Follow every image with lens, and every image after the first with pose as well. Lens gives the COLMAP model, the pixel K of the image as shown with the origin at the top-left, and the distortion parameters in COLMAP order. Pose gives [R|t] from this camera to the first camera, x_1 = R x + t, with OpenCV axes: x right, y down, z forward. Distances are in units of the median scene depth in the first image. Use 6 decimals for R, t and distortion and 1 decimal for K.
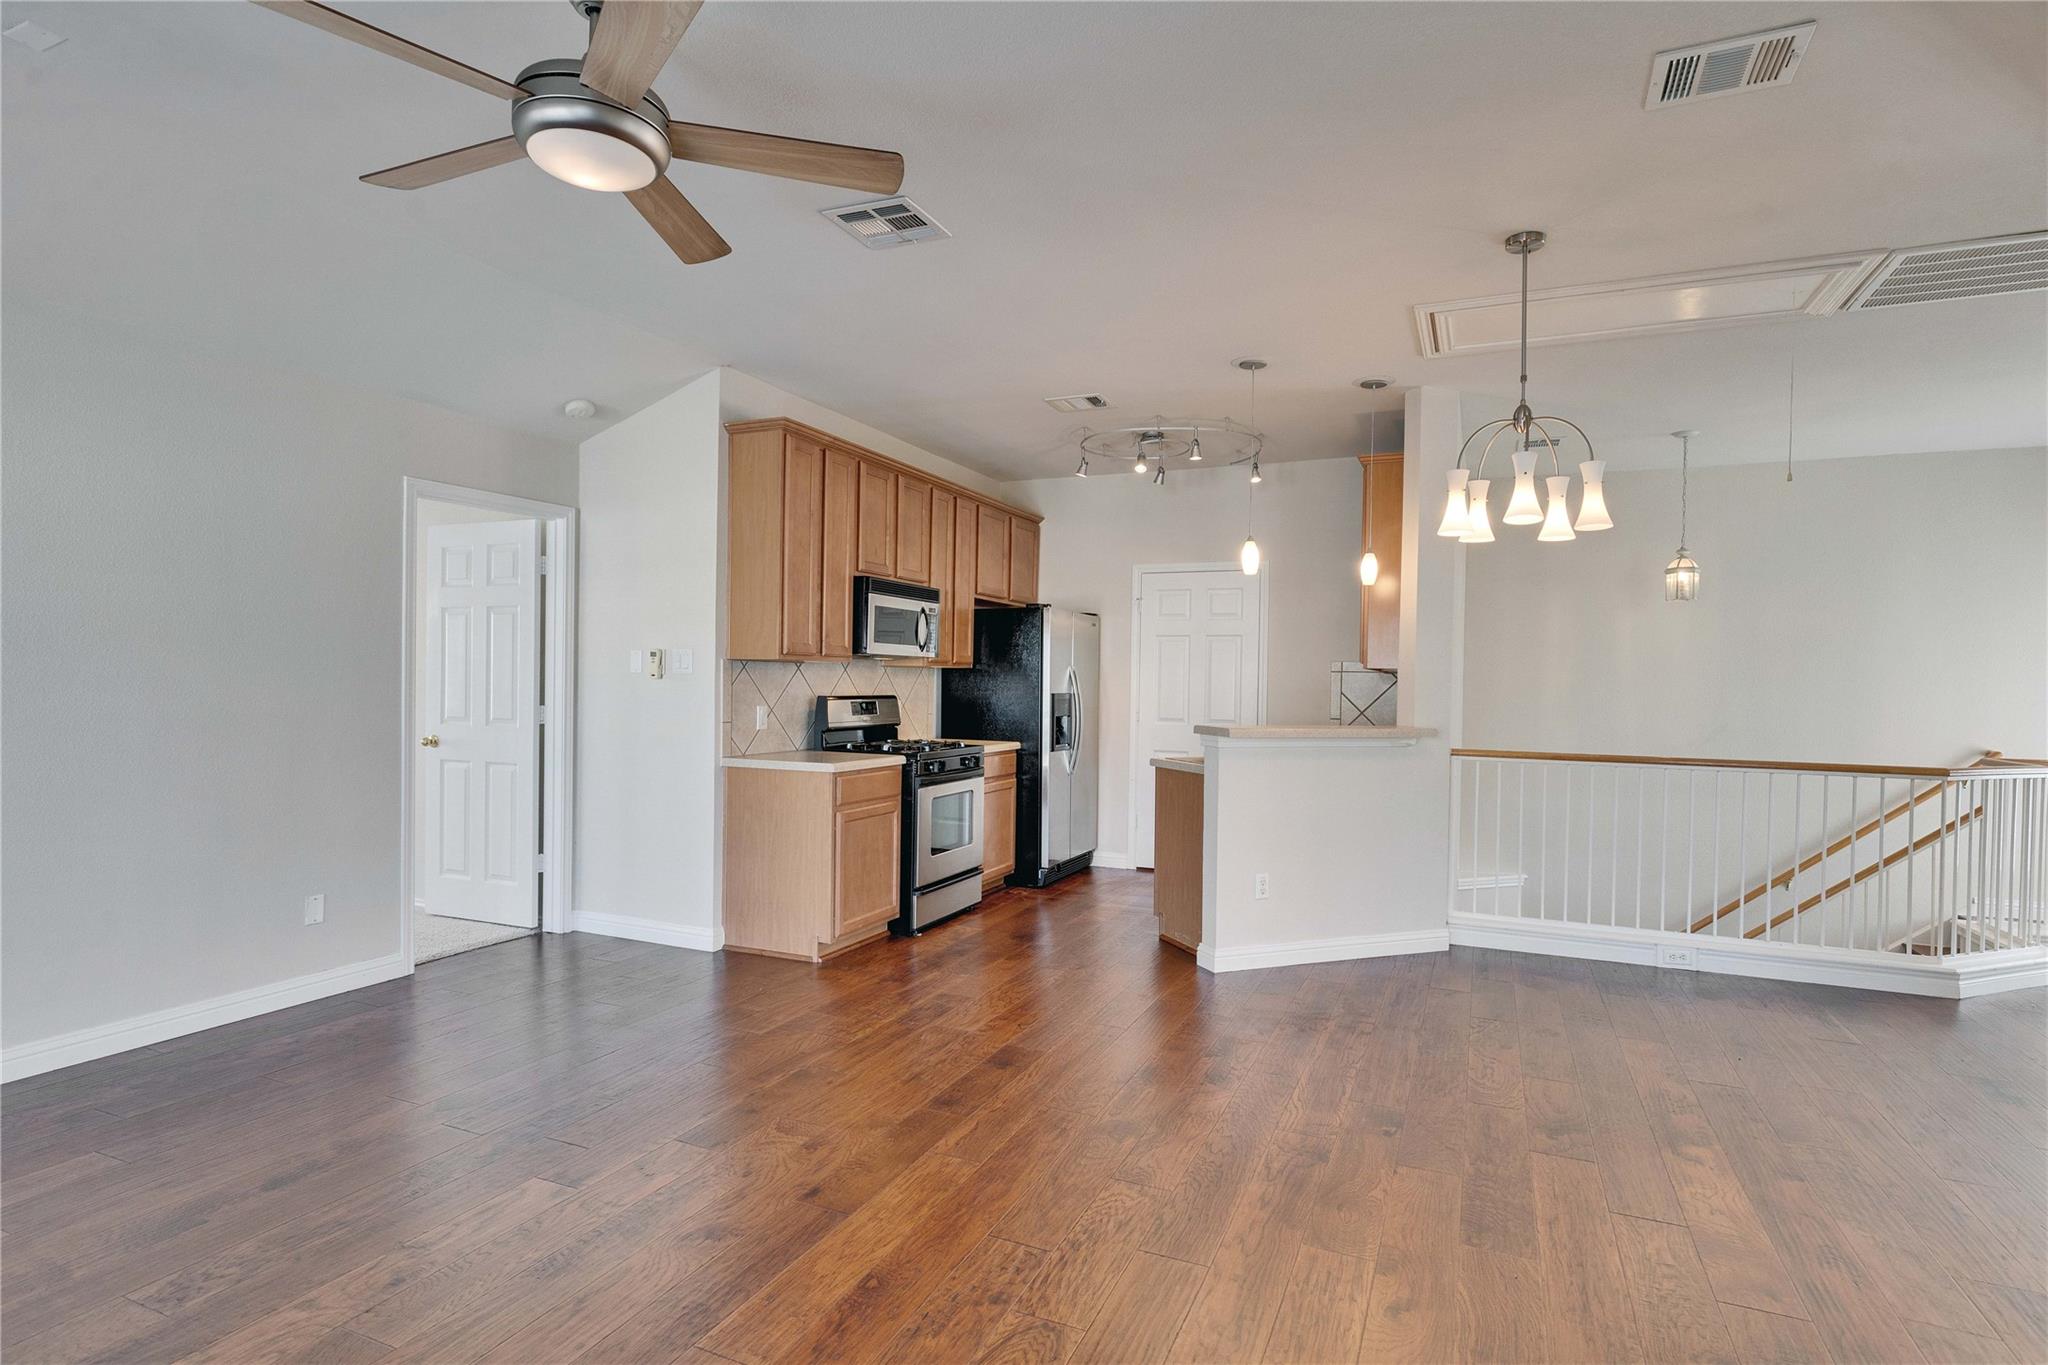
lens RADIAL K [[1043.9, 0, 1024.0], [0, 1043.9, 682.5], [0, 0, 1]] dist [0.000300, -0.000412]
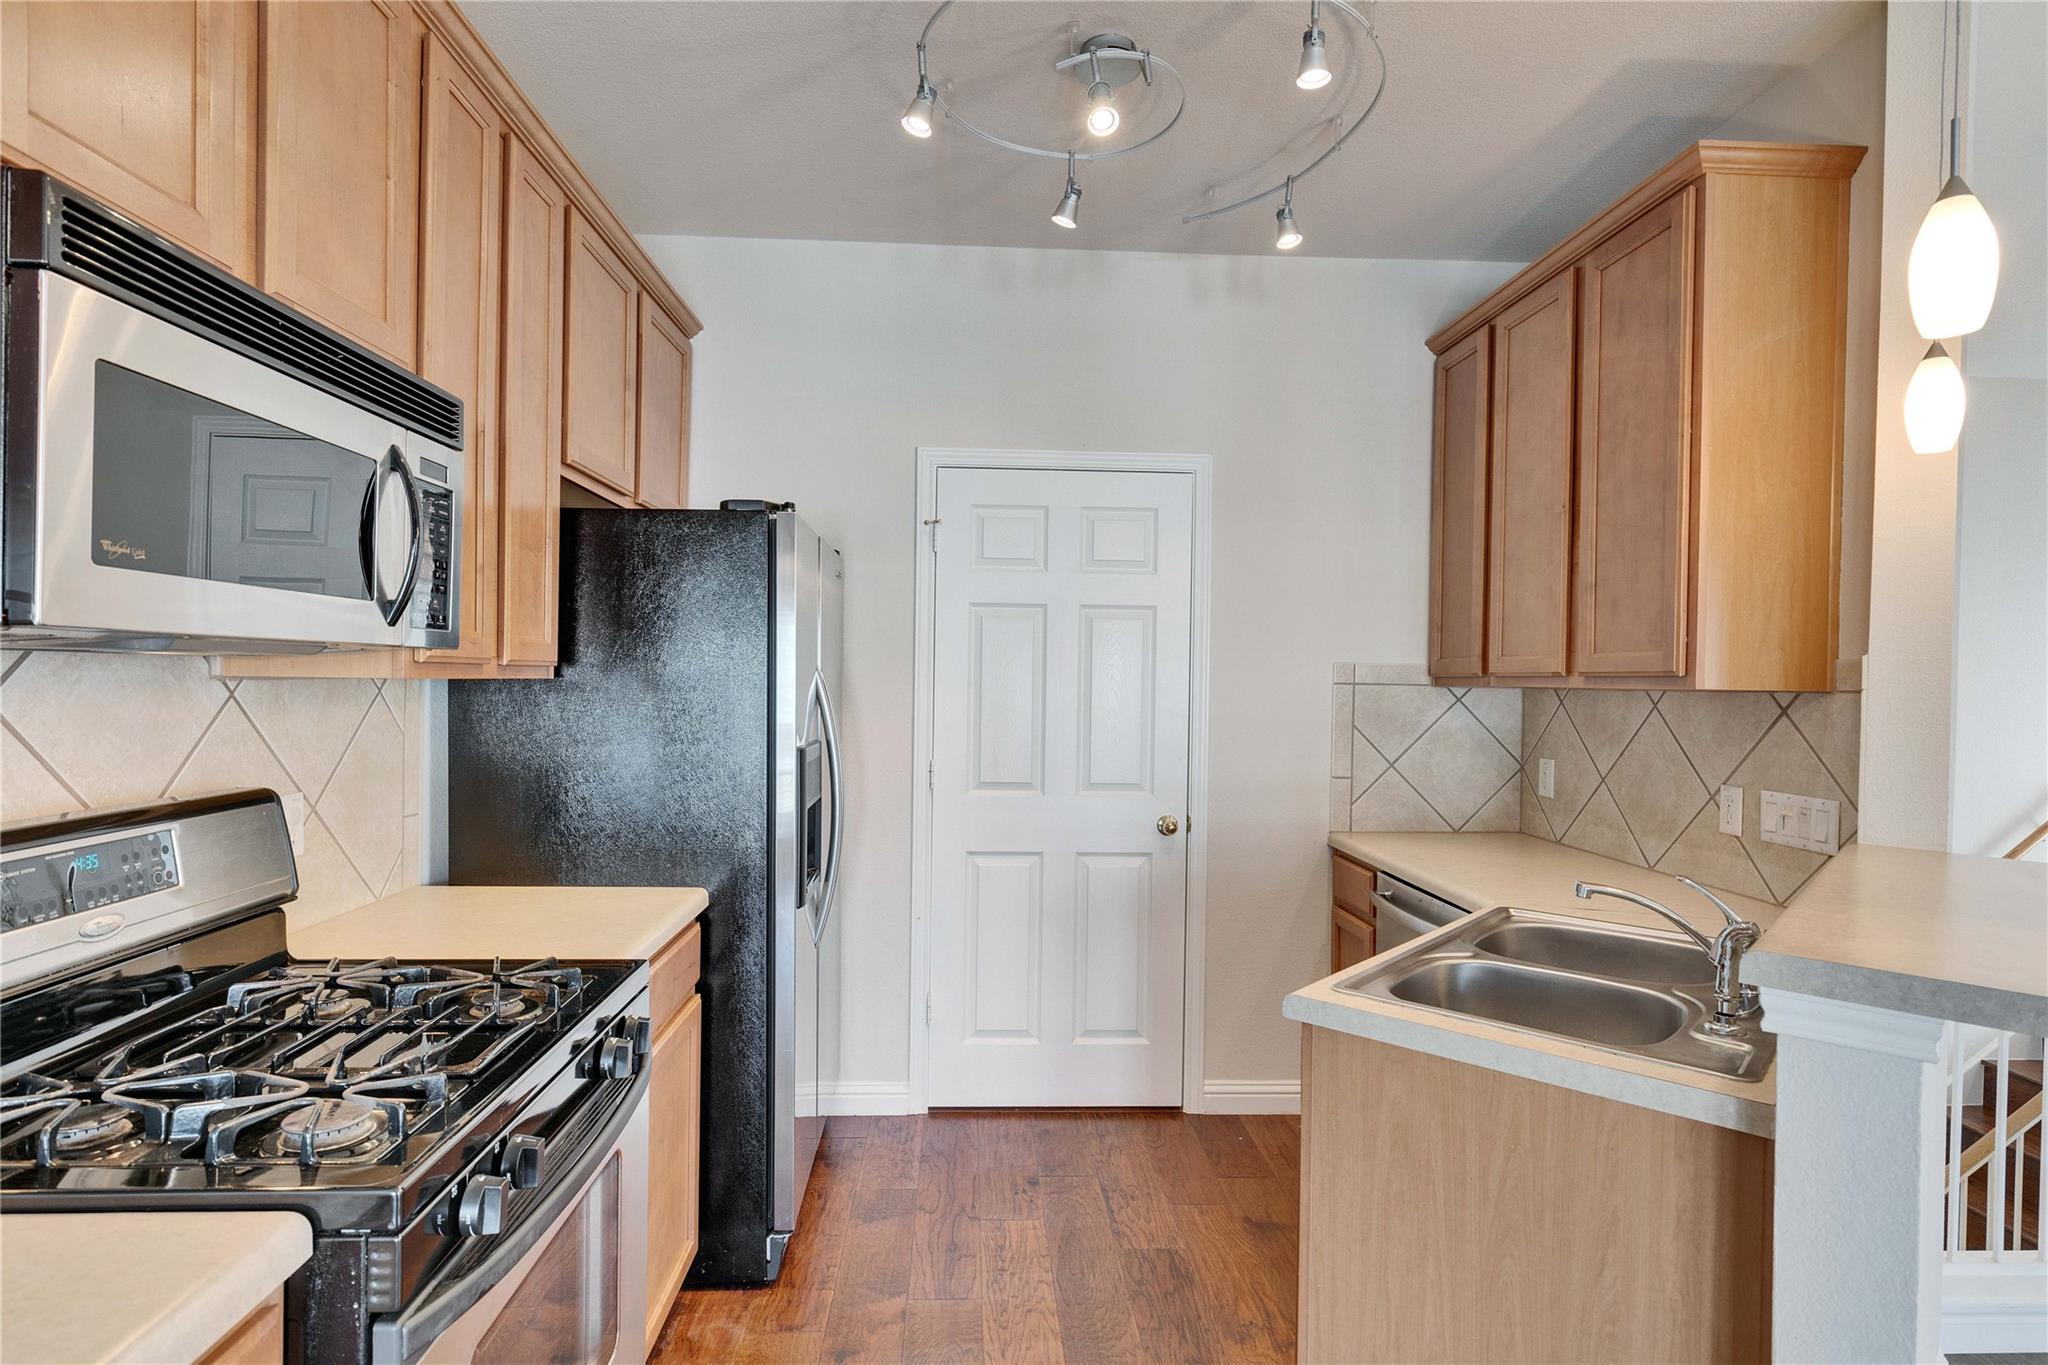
lens RADIAL K [[1019.9, 0, 1019.5], [0, 1019.9, 675.3], [0, 0, 1]] dist [0.006055, 0.000350]
pose [[0.888372, -0.007340, 0.459066, -0.076903], [0.003659, 0.999954, 0.008907, -0.019001], [-0.459110, -0.006233, 0.888358, 0.713044]]
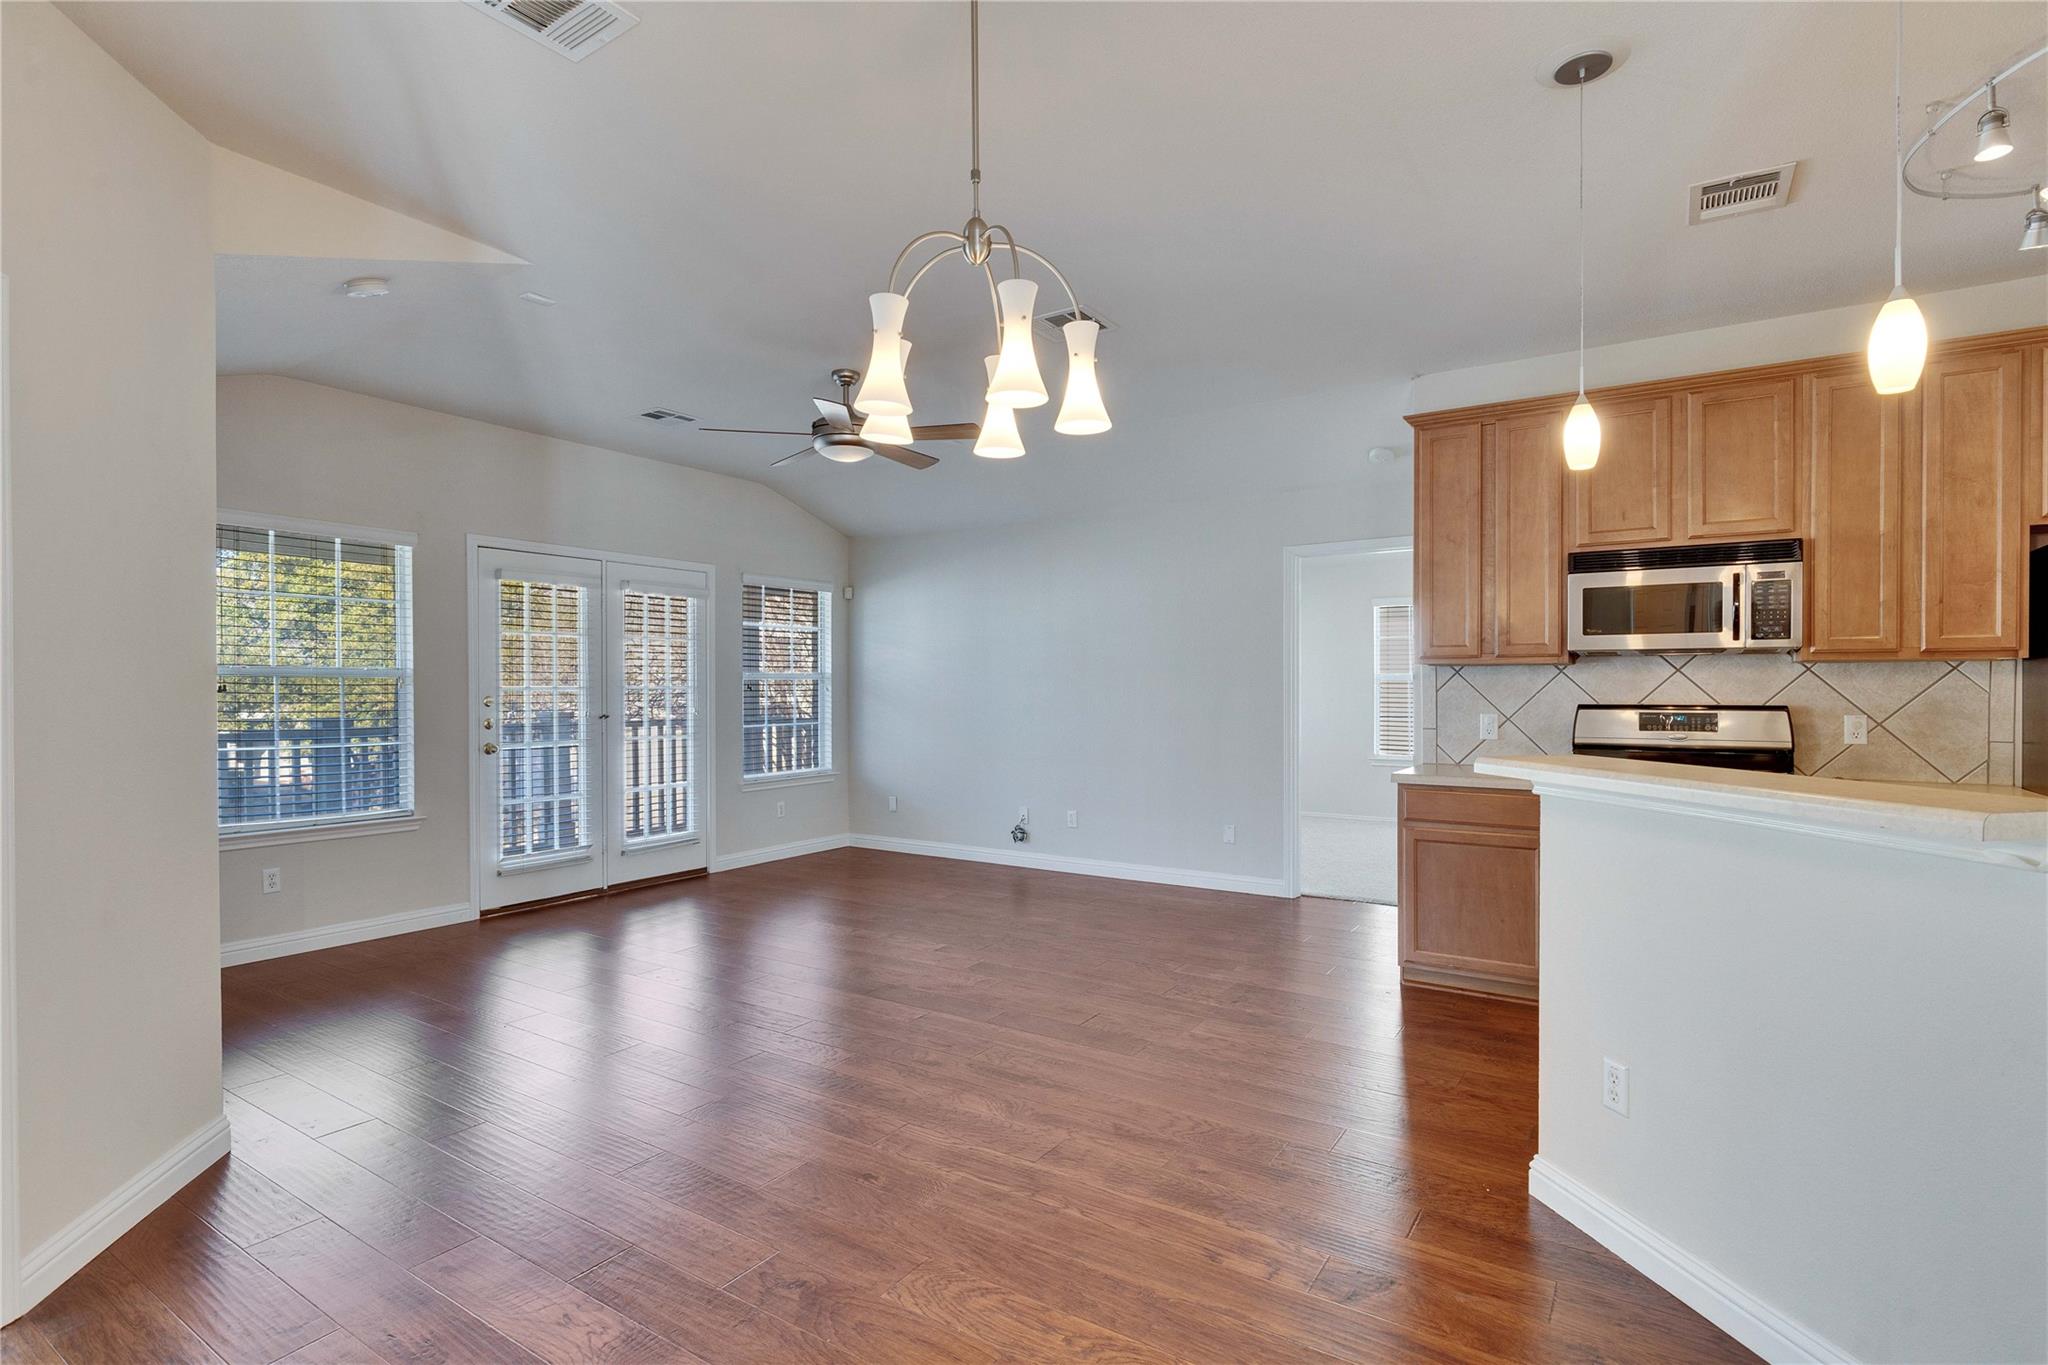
lens RADIAL K [[993.5, 0, 1038.0], [0, 993.5, 694.0], [0, 0, 1]] dist [0.002524, 0.000079]
pose [[-0.140138, -0.006404, -0.990111, 0.602625], [-0.002544, 0.999978, -0.006108, 0.010257], [0.990129, 0.001663, -0.140151, 0.645887]]
